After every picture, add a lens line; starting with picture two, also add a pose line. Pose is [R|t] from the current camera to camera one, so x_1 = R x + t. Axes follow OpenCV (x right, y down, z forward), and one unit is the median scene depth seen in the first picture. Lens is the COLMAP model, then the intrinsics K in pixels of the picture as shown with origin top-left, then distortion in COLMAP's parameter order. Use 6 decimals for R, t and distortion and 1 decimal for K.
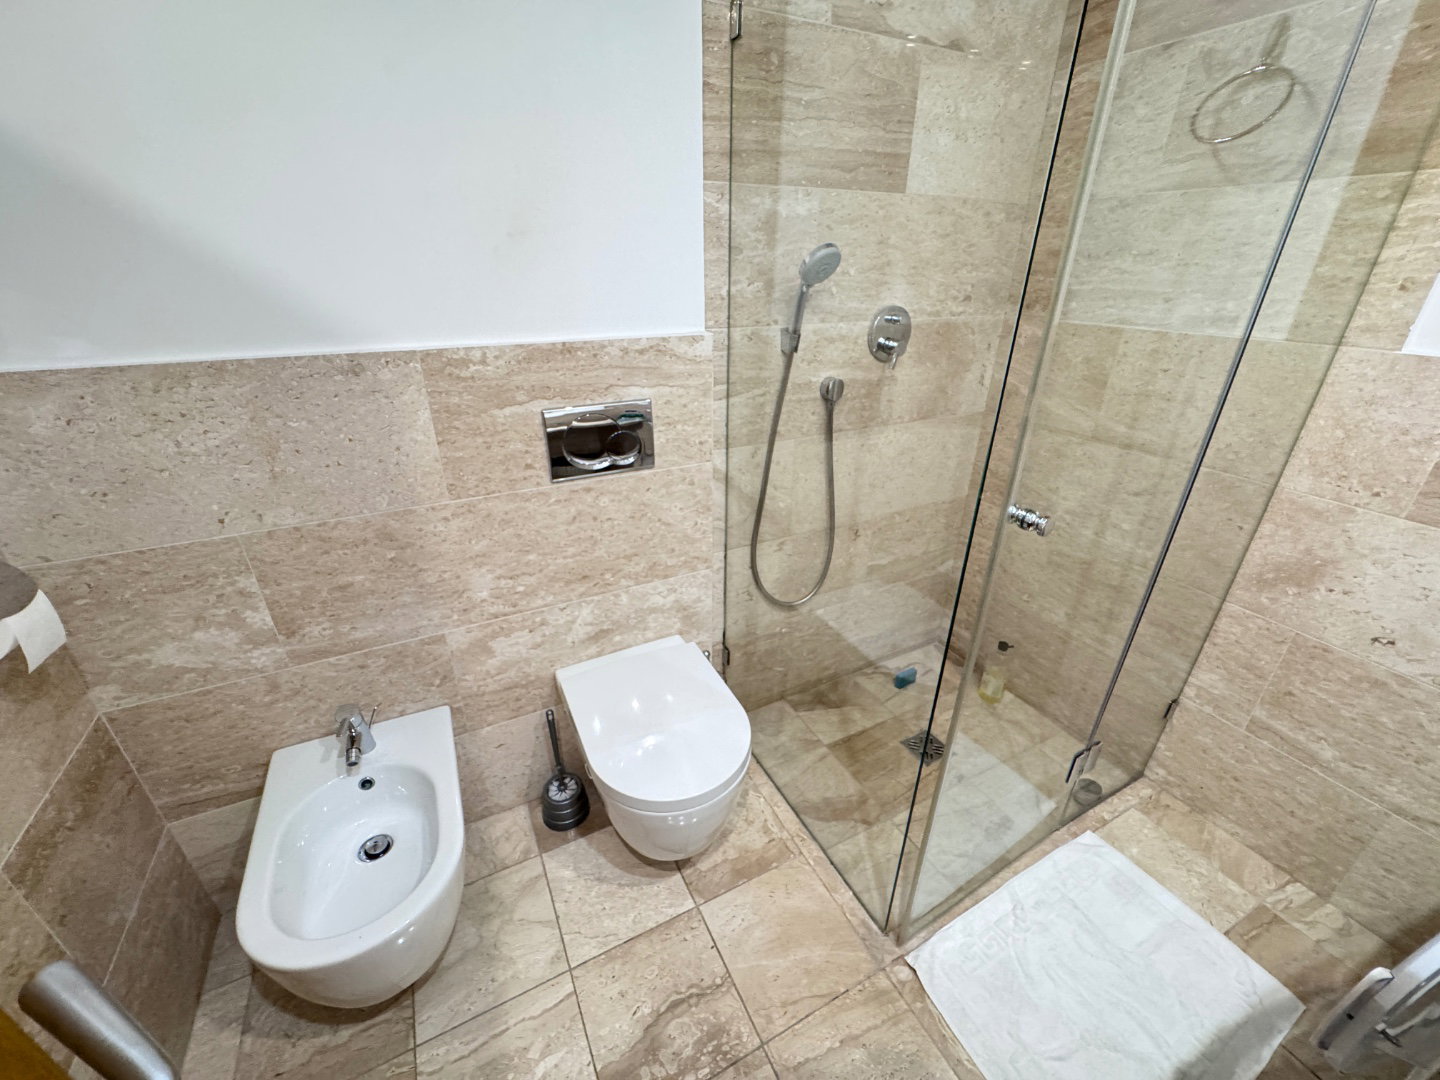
lens RADIAL K [[576.6, 0, 720.5], [0, 576.6, 539.9], [0, 0, 1]] dist [-0.001922, 0.000155]
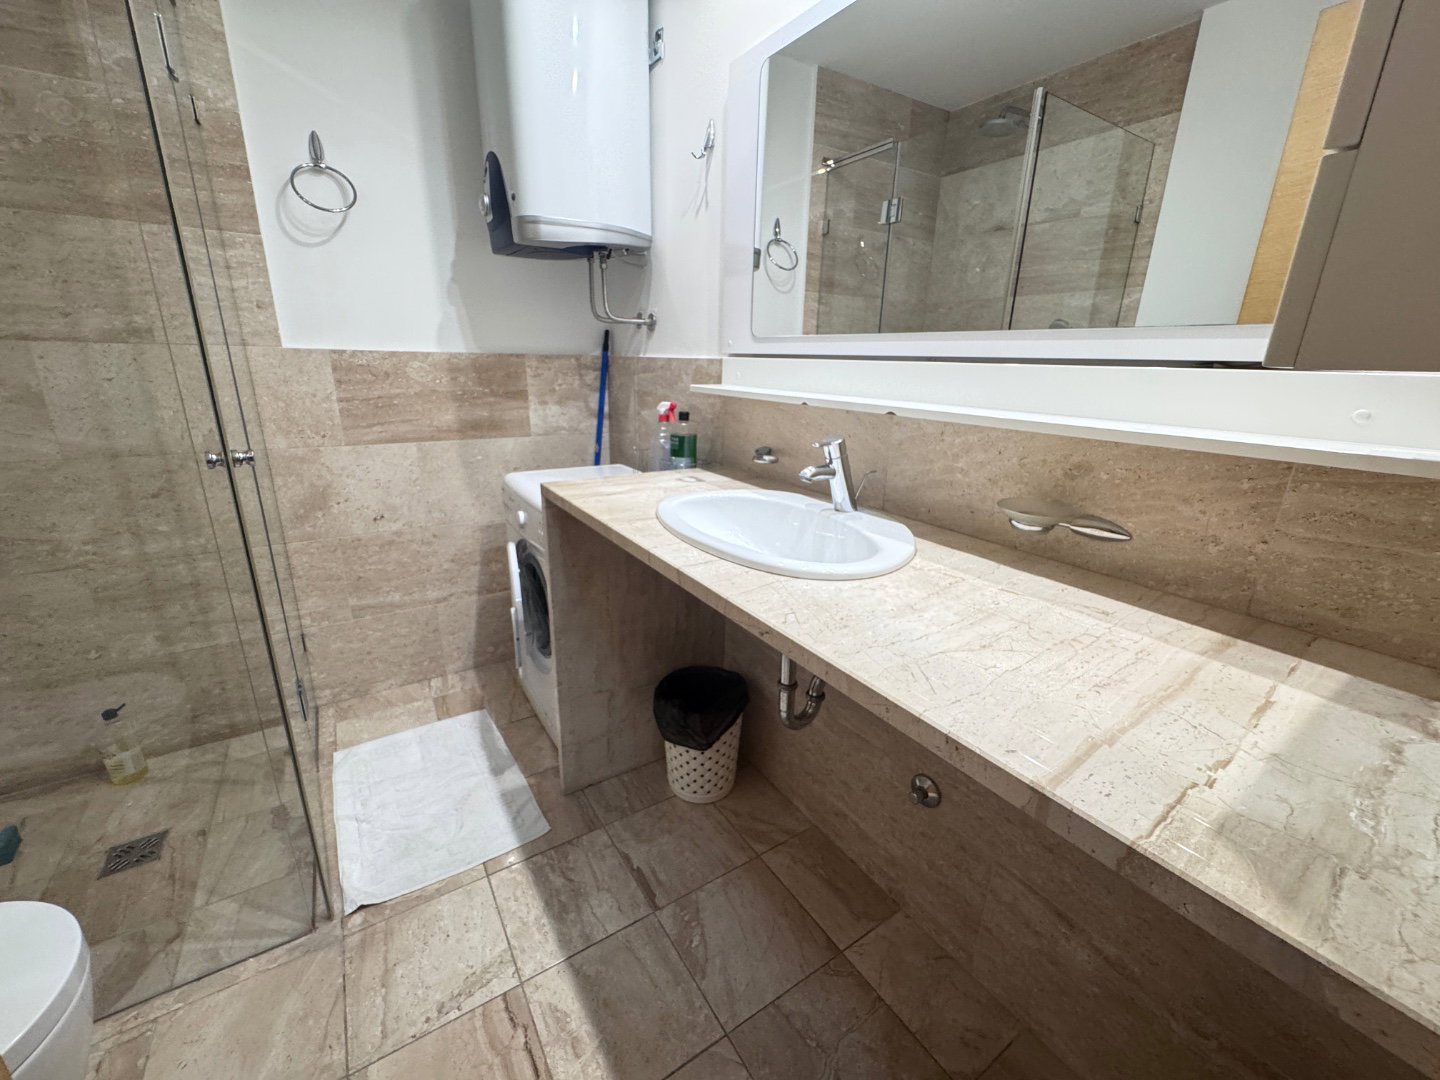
lens RADIAL K [[576.6, 0, 720.5], [0, 576.6, 539.9], [0, 0, 1]] dist [-0.001922, 0.000155]
pose [[-0.108326, -0.302575, 0.946950, -0.495269], [0.410644, 0.853870, 0.319809, 0.092490], [-0.905338, 0.423503, 0.031754, 0.070962]]
